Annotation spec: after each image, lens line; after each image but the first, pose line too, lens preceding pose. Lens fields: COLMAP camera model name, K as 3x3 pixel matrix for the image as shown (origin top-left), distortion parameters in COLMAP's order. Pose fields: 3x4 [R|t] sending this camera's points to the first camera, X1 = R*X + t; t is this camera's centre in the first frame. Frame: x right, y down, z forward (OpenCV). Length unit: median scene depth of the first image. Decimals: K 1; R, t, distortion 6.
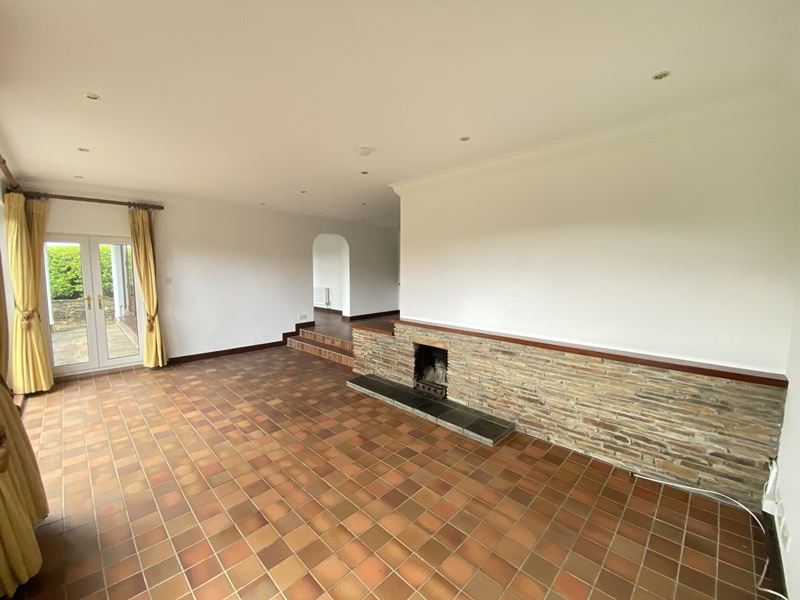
lens RADIAL K [[321.5, 0, 400.0], [0, 321.5, 296.1], [0, 0, 1]] dist [0.016488, -0.018431]
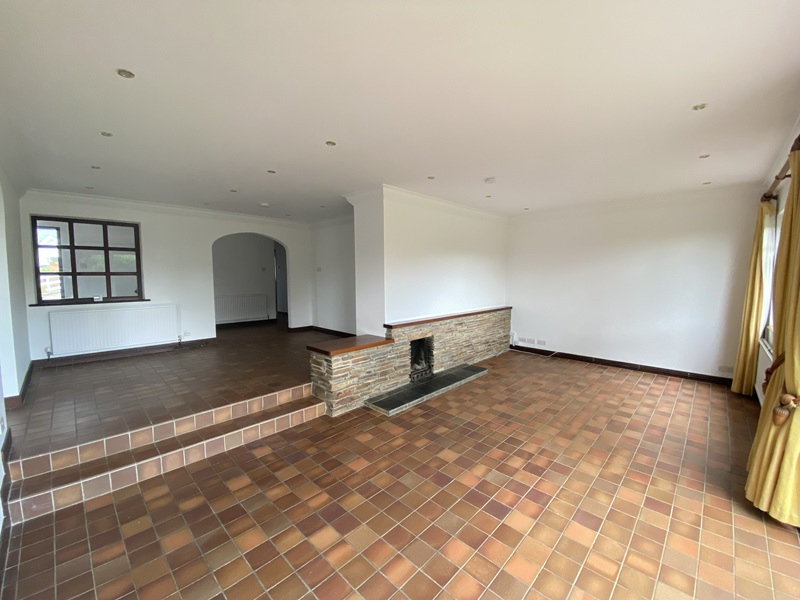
lens RADIAL K [[321.5, 0, 400.0], [0, 321.5, 296.1], [0, 0, 1]] dist [0.016488, -0.018431]
pose [[0.010917, -0.075960, 0.997051, -1.121914], [0.088615, 0.993261, 0.074701, -0.098608], [-0.996006, 0.087539, 0.017574, 1.091898]]
